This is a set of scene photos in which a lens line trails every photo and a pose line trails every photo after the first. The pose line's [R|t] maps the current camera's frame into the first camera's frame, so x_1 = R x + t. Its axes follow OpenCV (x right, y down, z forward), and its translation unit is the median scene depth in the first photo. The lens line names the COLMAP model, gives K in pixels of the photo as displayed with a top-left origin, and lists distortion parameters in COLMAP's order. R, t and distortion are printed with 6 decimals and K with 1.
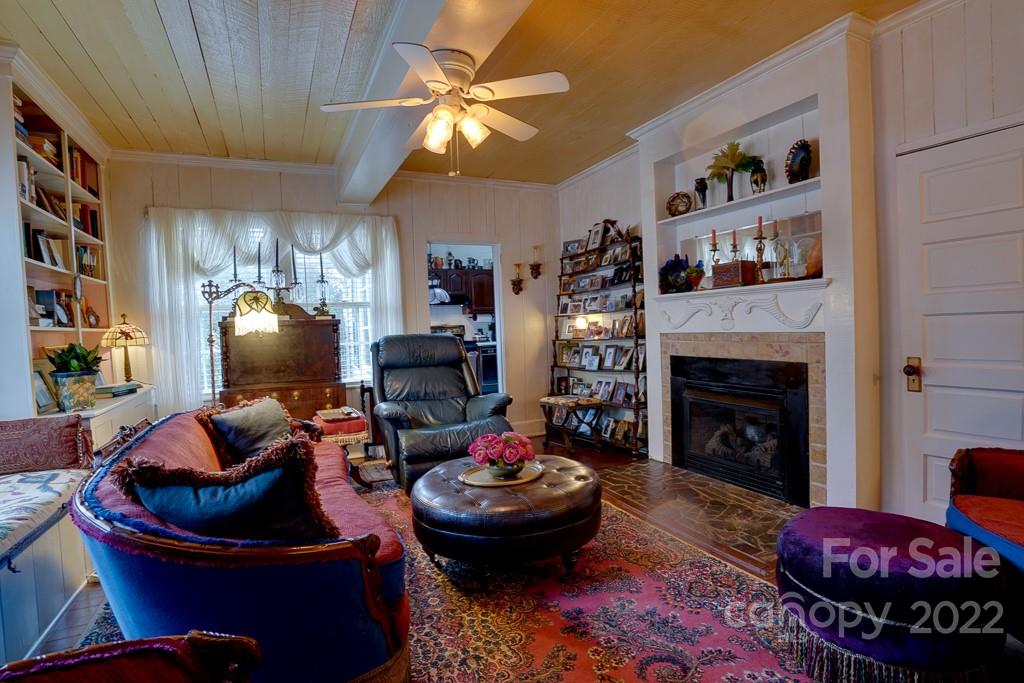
lens RADIAL K [[481.1, 0, 514.8], [0, 481.1, 340.2], [0, 0, 1]] dist [-0.045329, 0.016209]
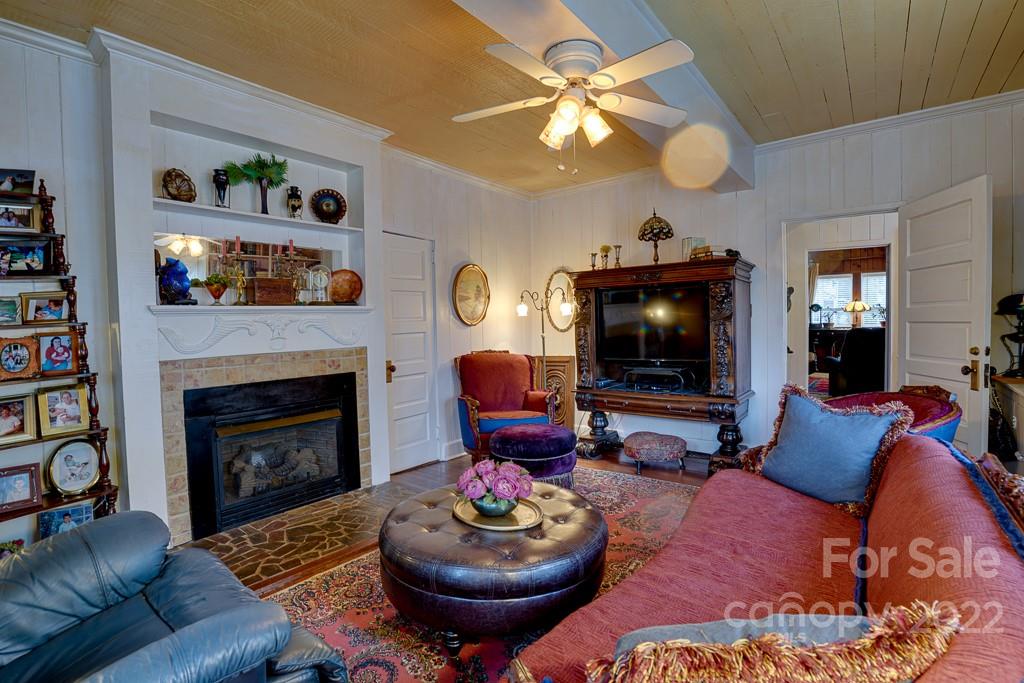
lens RADIAL K [[481.1, 0, 515.3], [0, 481.1, 339.6], [0, 0, 1]] dist [-0.045329, 0.016209]
pose [[-0.414507, 0.011585, 0.909973, -0.643507], [0.070560, 0.997318, 0.019444, -0.028220], [-0.907307, 0.072268, -0.414212, 1.019842]]
